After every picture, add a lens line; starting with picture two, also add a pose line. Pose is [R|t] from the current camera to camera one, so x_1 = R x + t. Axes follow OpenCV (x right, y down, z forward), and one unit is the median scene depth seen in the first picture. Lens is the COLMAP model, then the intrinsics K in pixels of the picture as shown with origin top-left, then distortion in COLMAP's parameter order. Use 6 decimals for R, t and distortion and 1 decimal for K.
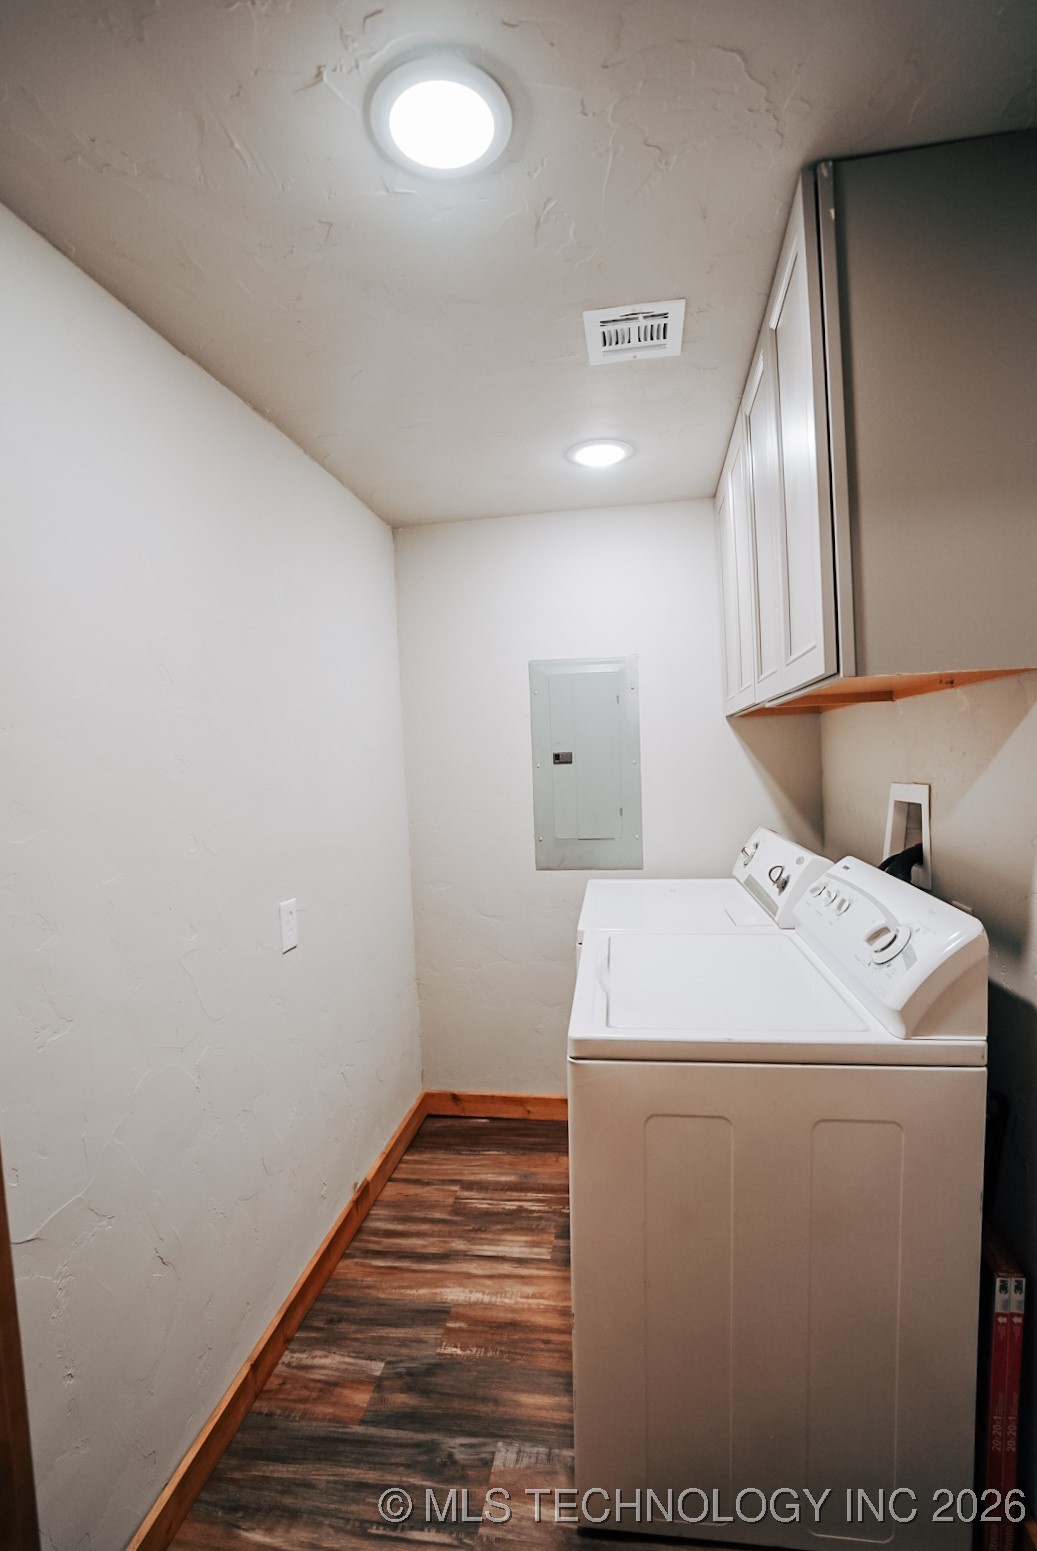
lens RADIAL K [[731.1, 0, 513.4], [0, 731.1, 795.8], [0, 0, 1]] dist [-0.062135, 0.023790]
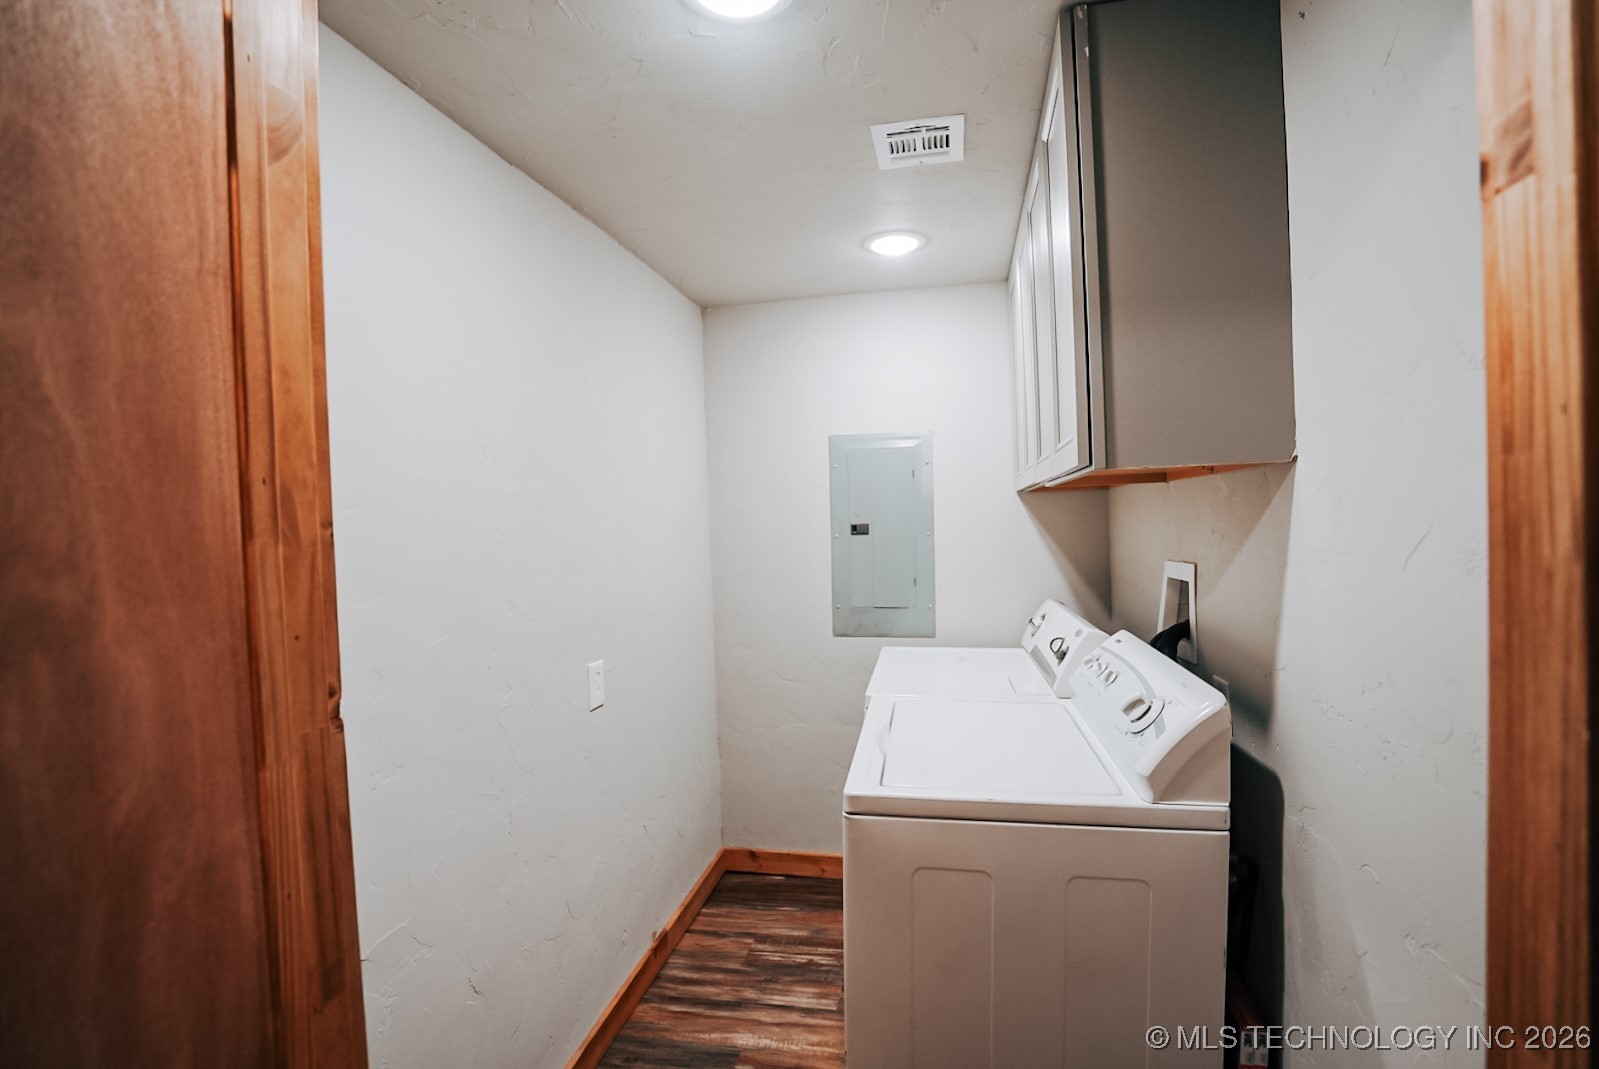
lens RADIAL K [[753.7, 0, 797.5], [0, 753.7, 532.5], [0, 0, 1]] dist [-0.062135, 0.023790]
pose [[0.998703, 0.010499, -0.049813, 0.042733], [-0.011899, 0.999540, -0.027908, -0.021156], [0.049497, 0.028464, 0.998369, -0.104001]]
